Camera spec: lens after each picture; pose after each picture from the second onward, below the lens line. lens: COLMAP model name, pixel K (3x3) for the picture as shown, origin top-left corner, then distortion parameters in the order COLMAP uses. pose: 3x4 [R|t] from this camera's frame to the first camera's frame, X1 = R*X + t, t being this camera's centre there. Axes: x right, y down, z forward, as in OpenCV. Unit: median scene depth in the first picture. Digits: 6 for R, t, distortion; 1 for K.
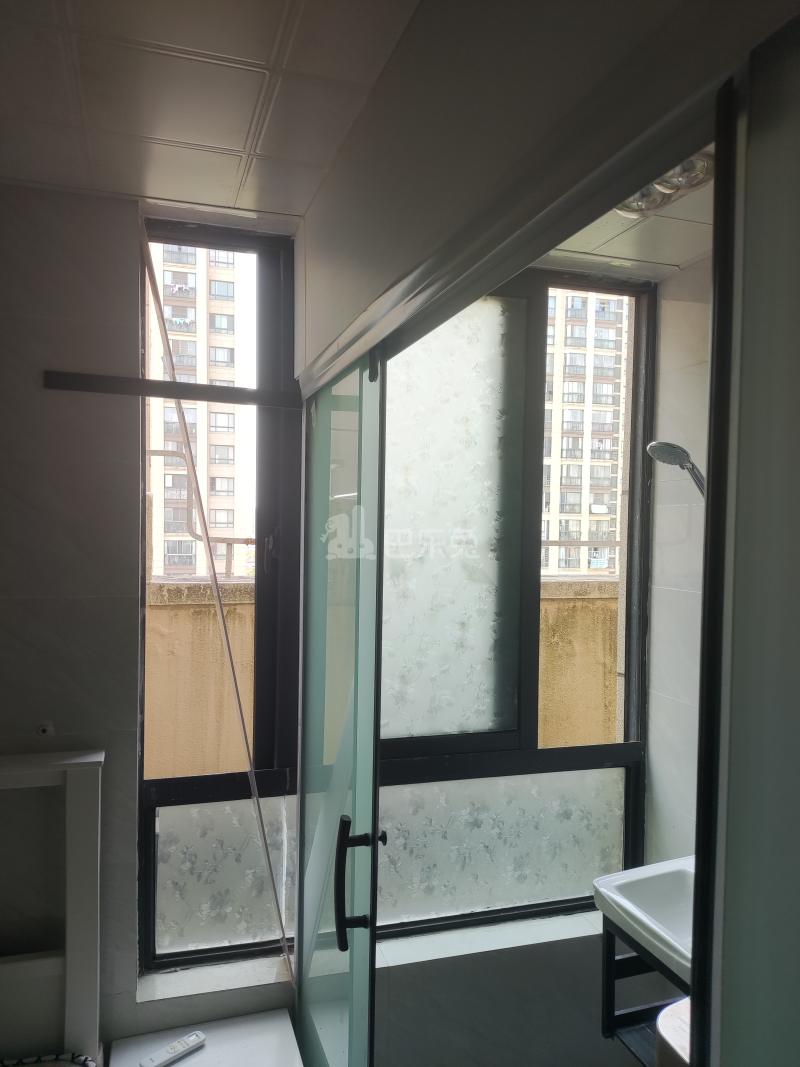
lens RADIAL K [[771.1, 0, 376.8], [0, 771.1, 541.3], [0, 0, 1]] dist [0.058026, -0.112071]
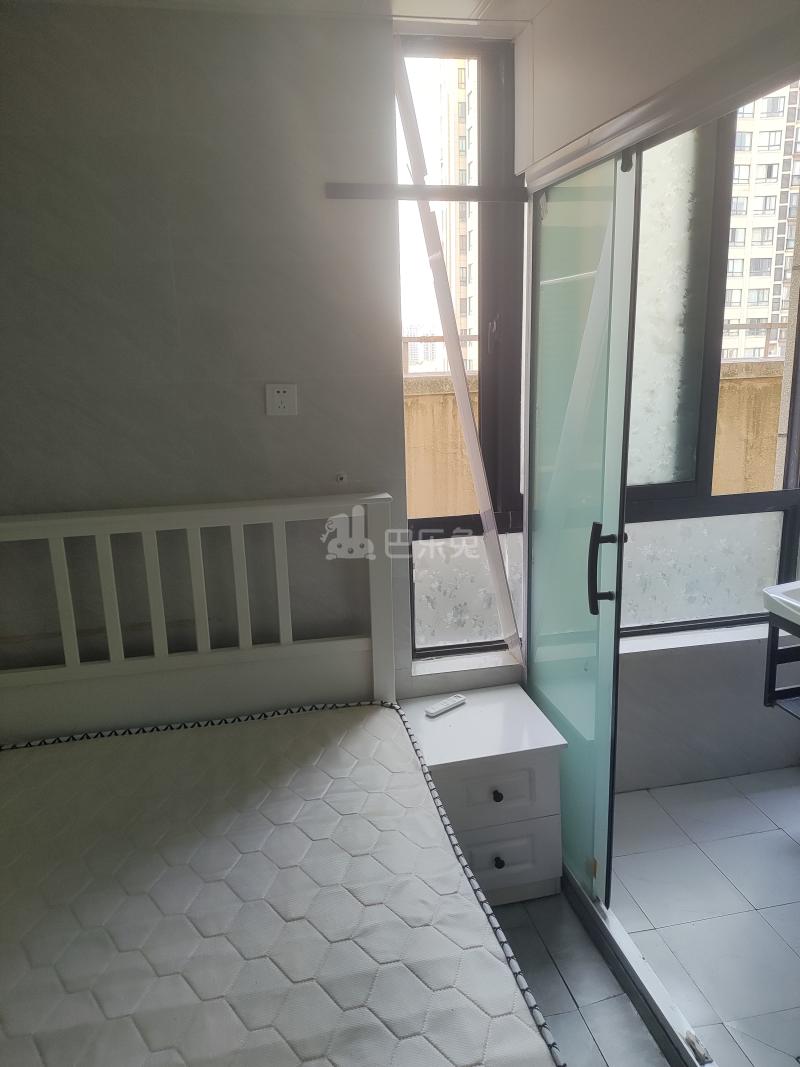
lens RADIAL K [[771.1, 0, 376.8], [0, 771.1, 541.3], [0, 0, 1]] dist [0.058026, -0.112071]
pose [[0.994079, -0.023367, -0.106116, -0.199186], [0.047095, 0.972762, 0.226971, 0.045114], [0.097922, -0.230625, 0.968103, -0.248592]]
